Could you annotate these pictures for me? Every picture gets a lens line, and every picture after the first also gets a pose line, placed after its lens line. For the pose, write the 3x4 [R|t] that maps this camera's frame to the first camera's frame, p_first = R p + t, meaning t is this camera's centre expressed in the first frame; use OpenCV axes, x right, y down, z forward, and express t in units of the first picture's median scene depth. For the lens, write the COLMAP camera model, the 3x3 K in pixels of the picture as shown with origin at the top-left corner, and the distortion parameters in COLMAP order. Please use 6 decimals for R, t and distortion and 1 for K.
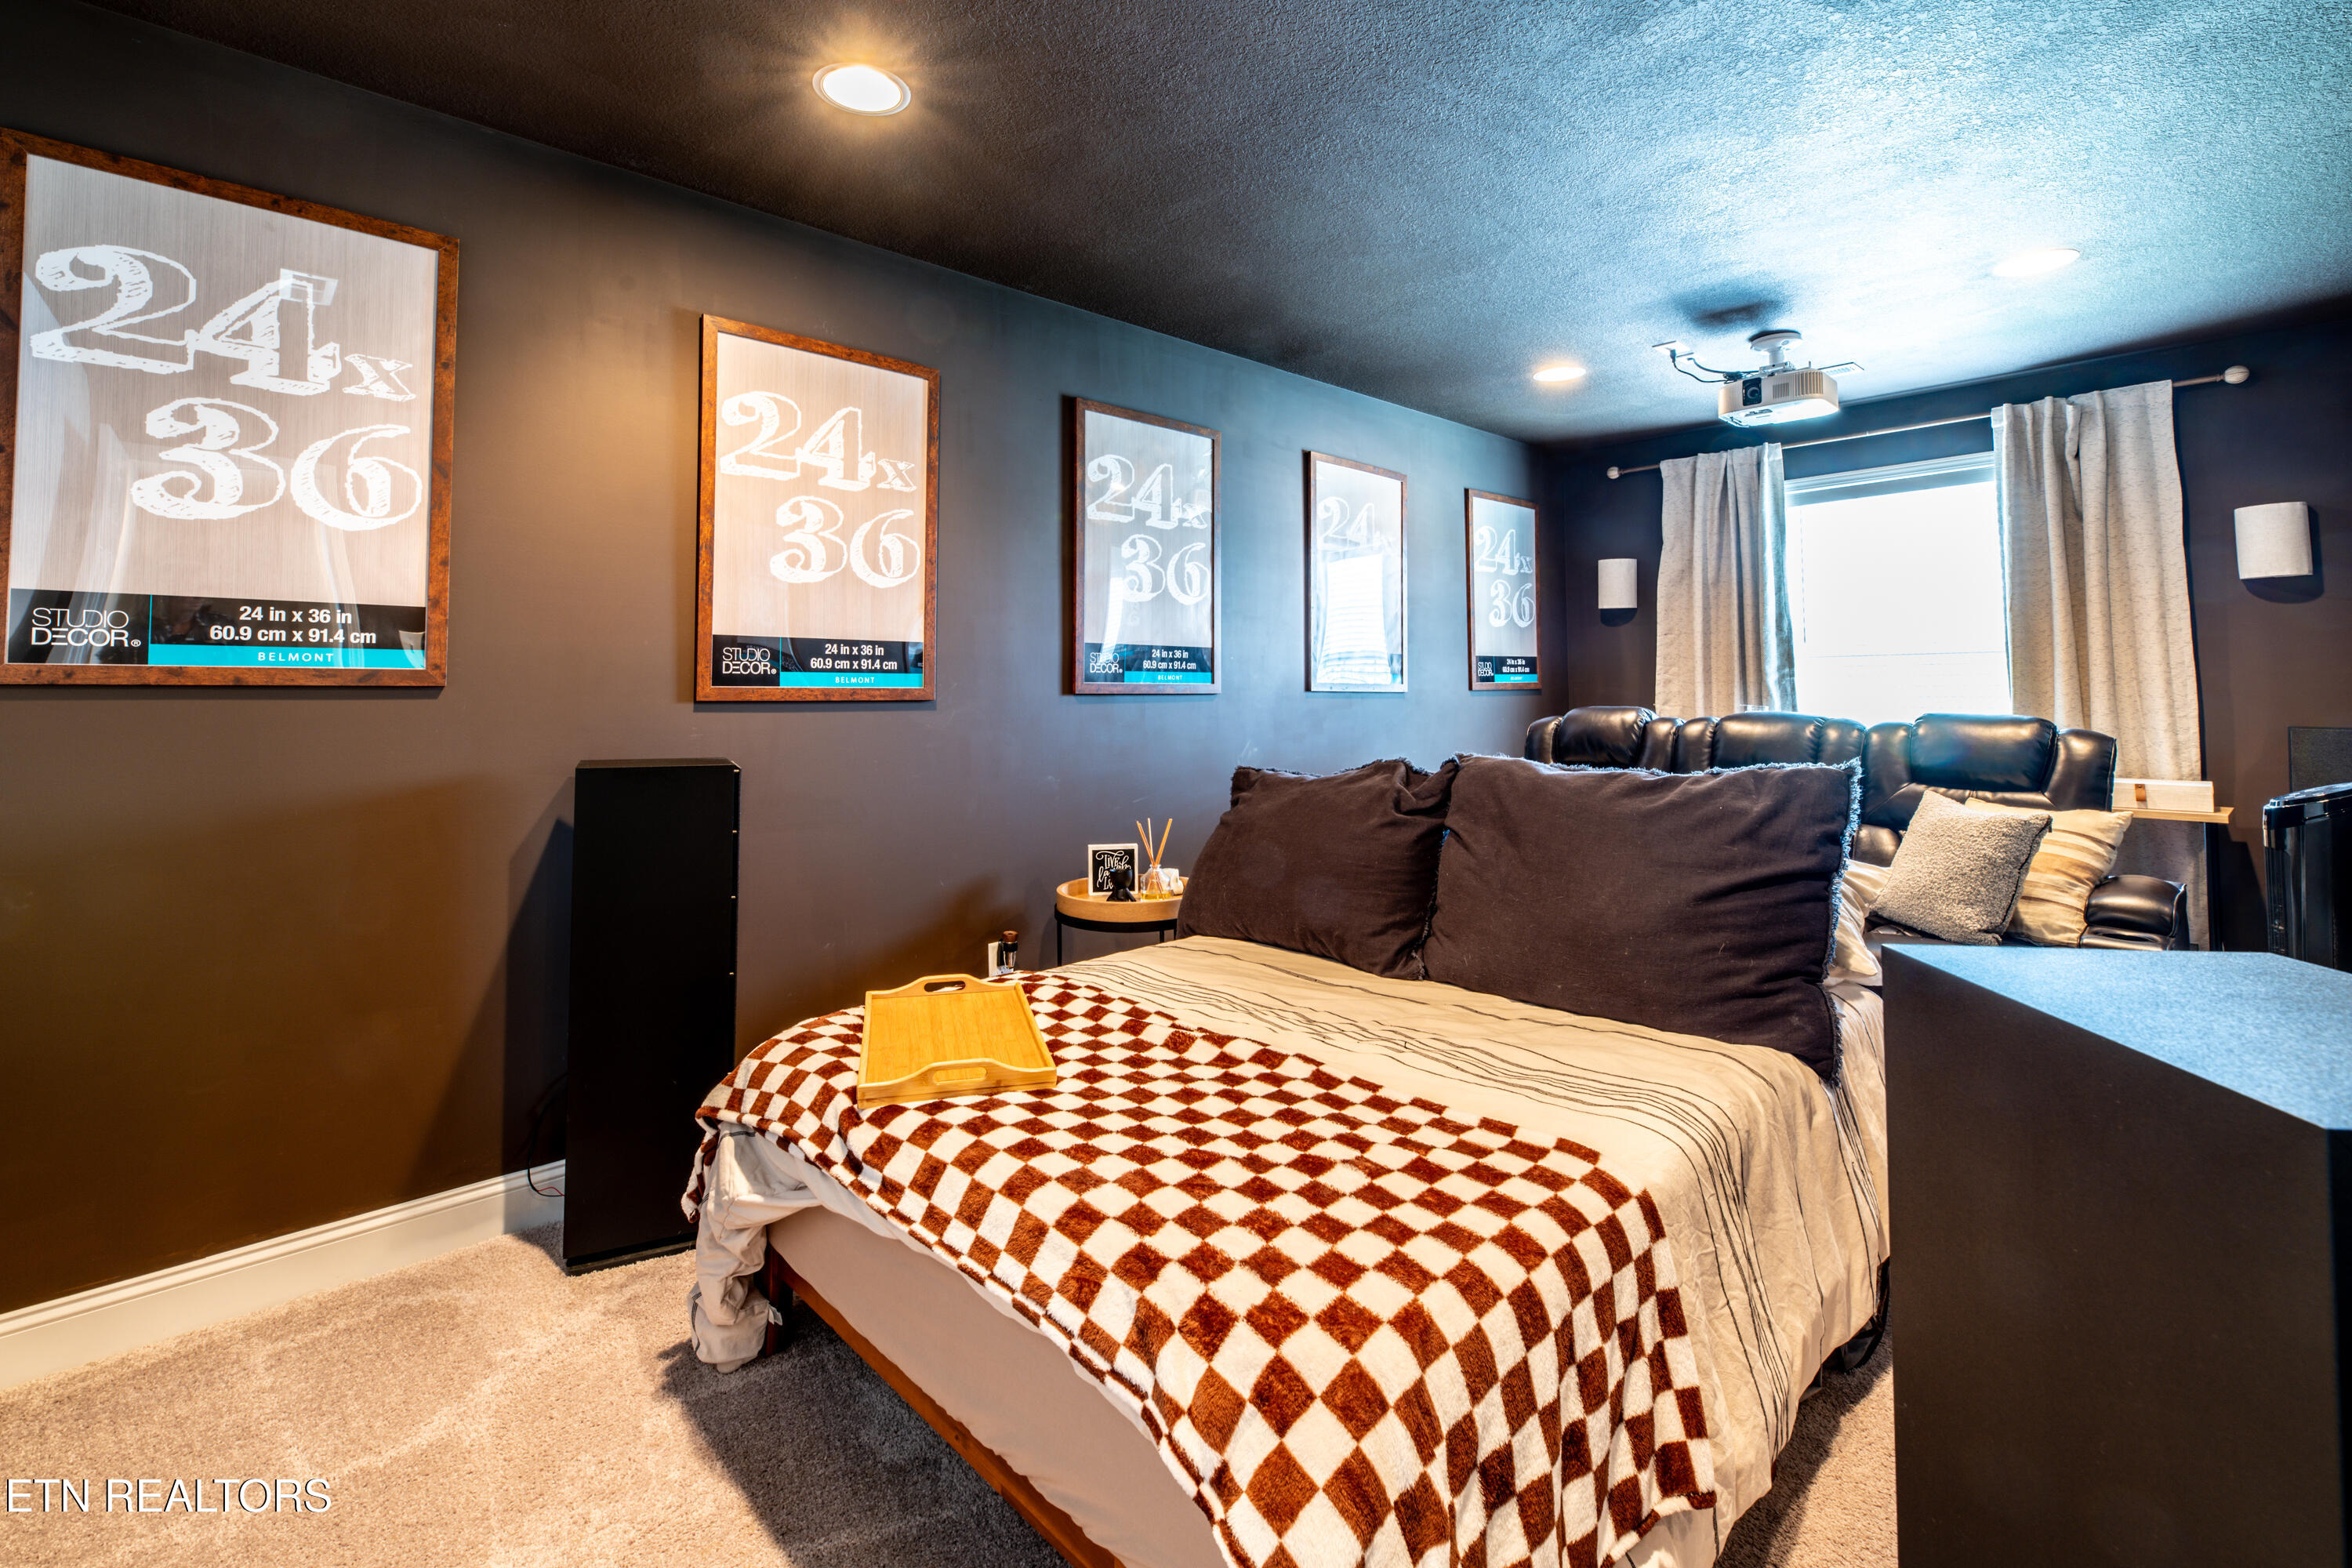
lens RADIAL K [[959.0, 0, 1176.1], [0, 959.0, 613.8], [0, 0, 1]] dist [-0.000498, -0.000060]
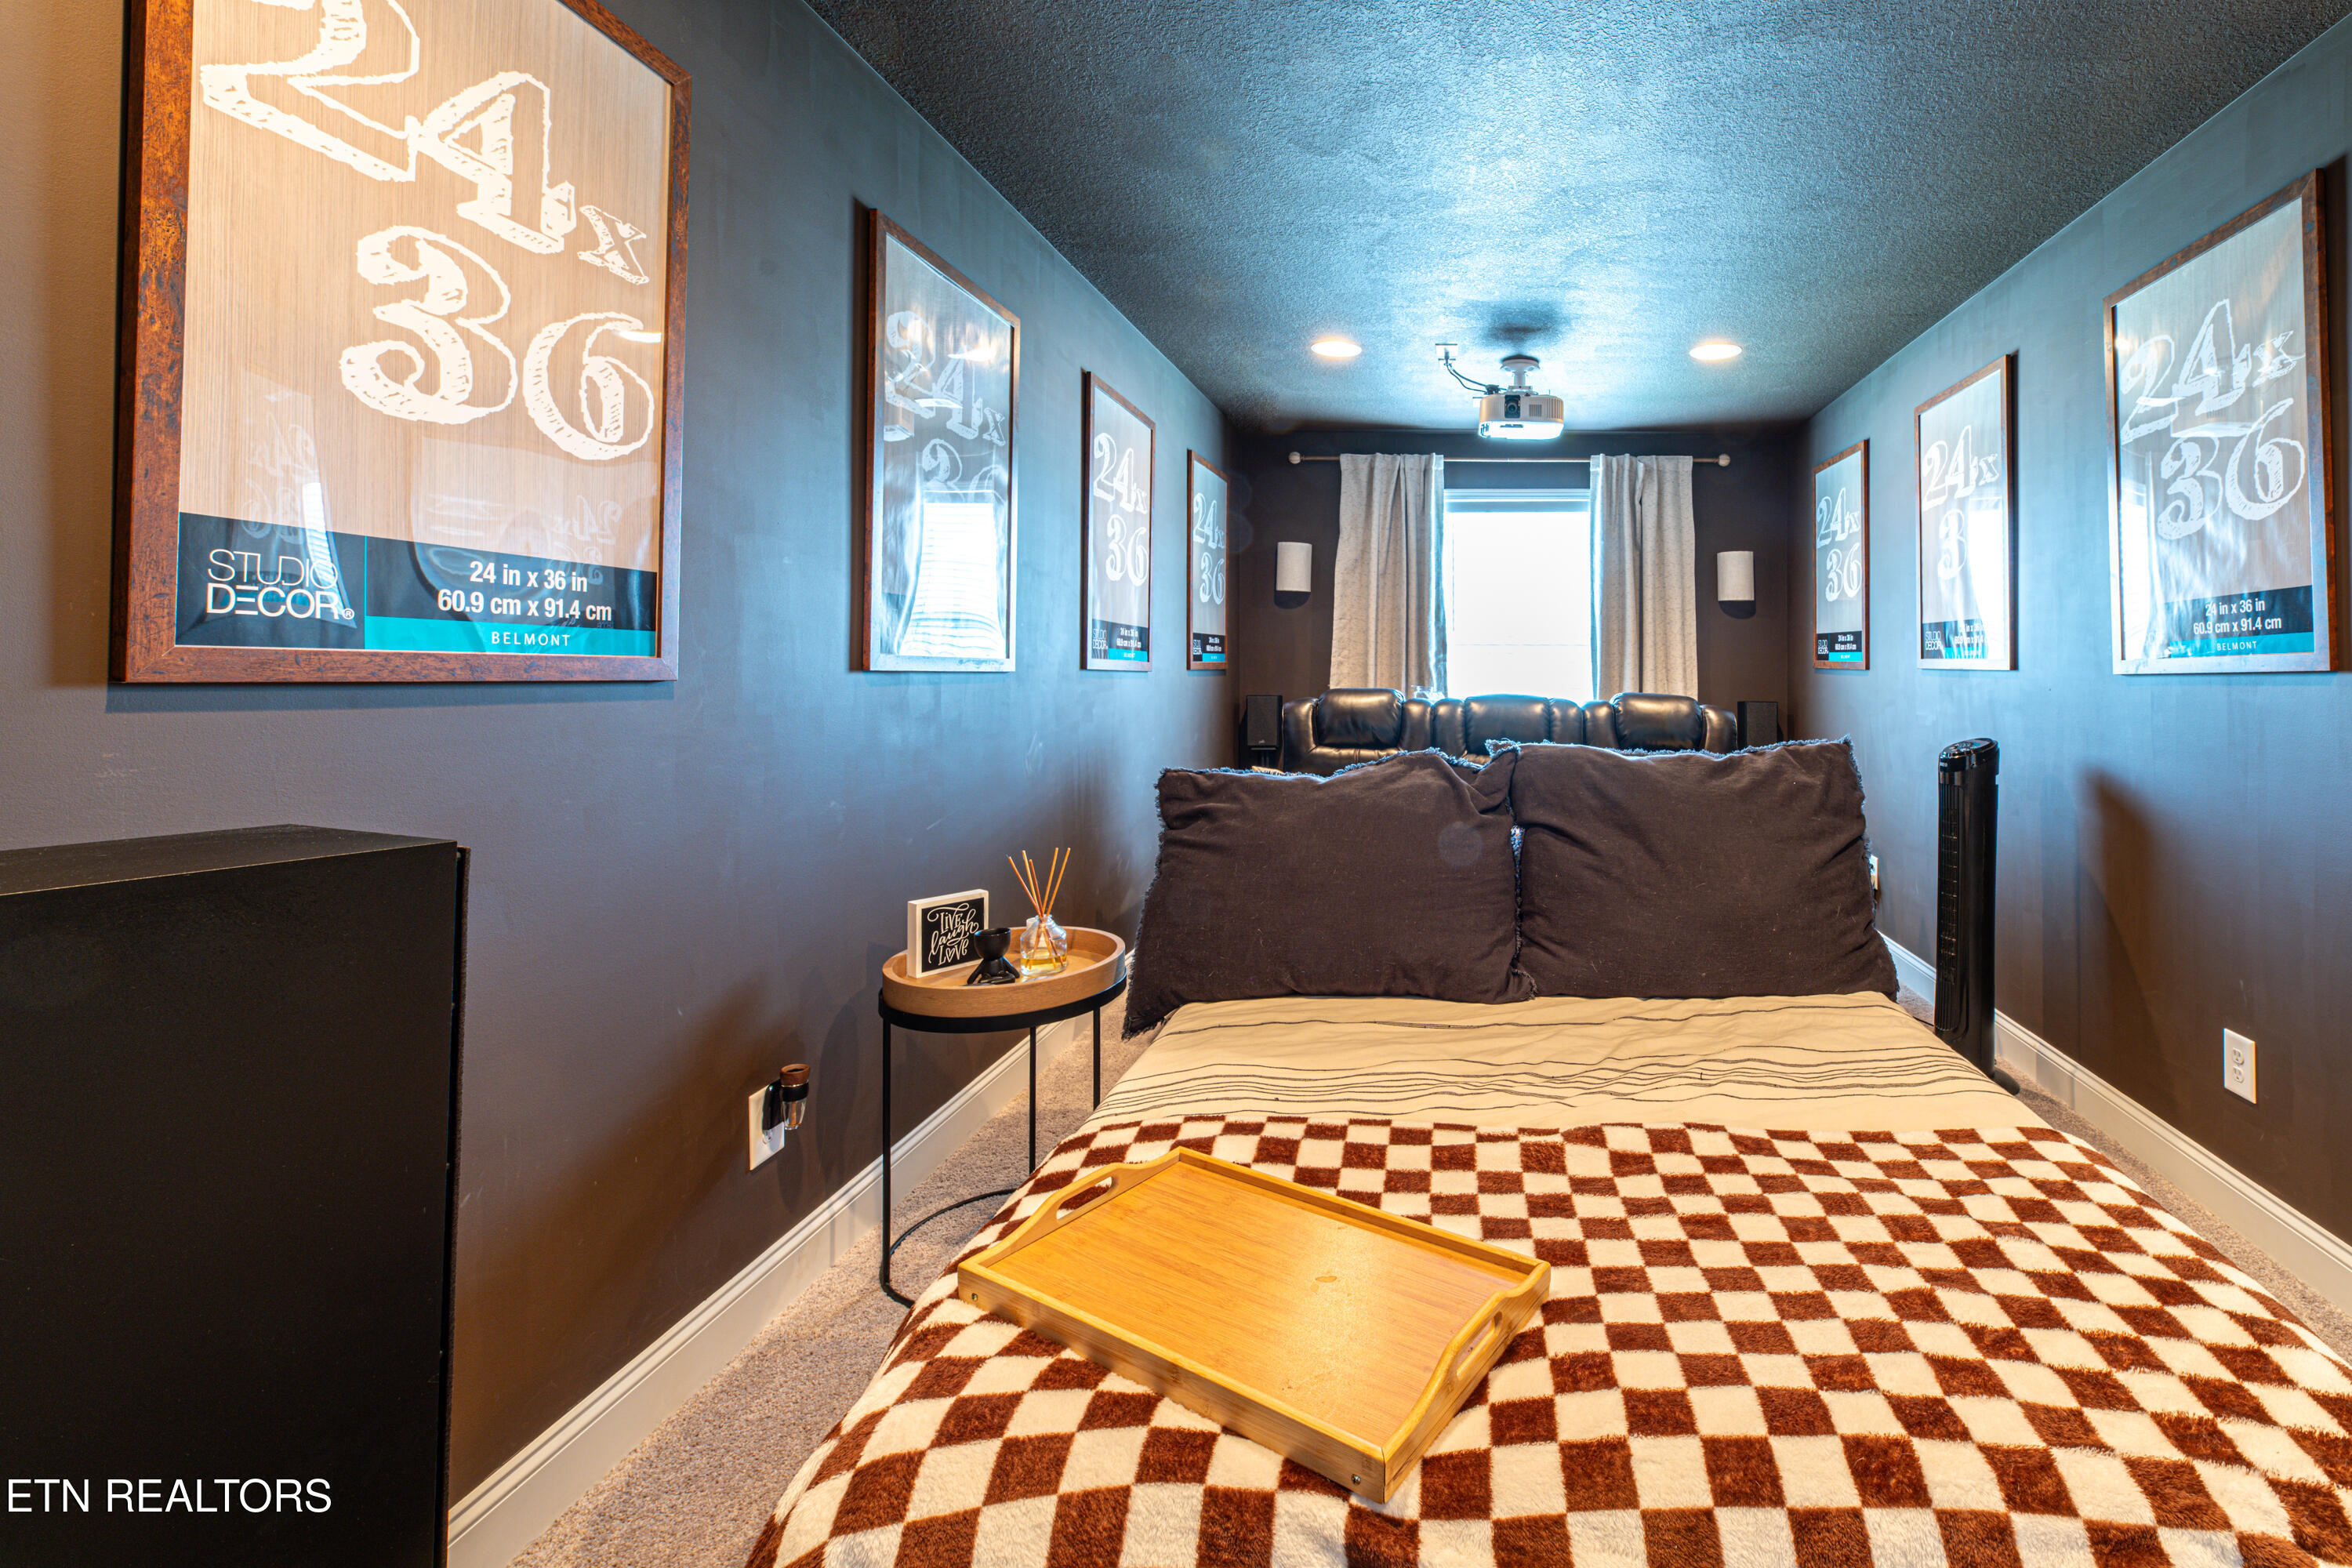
lens RADIAL K [[978.5, 0, 1175.4], [0, 978.5, 623.6], [0, 0, 1]] dist [-0.001136, 0.000095]
pose [[0.725833, 0.042009, 0.686587, -0.423928], [-0.067179, 0.997691, 0.009975, 0.032963], [-0.684582, -0.053364, 0.726979, 0.399009]]
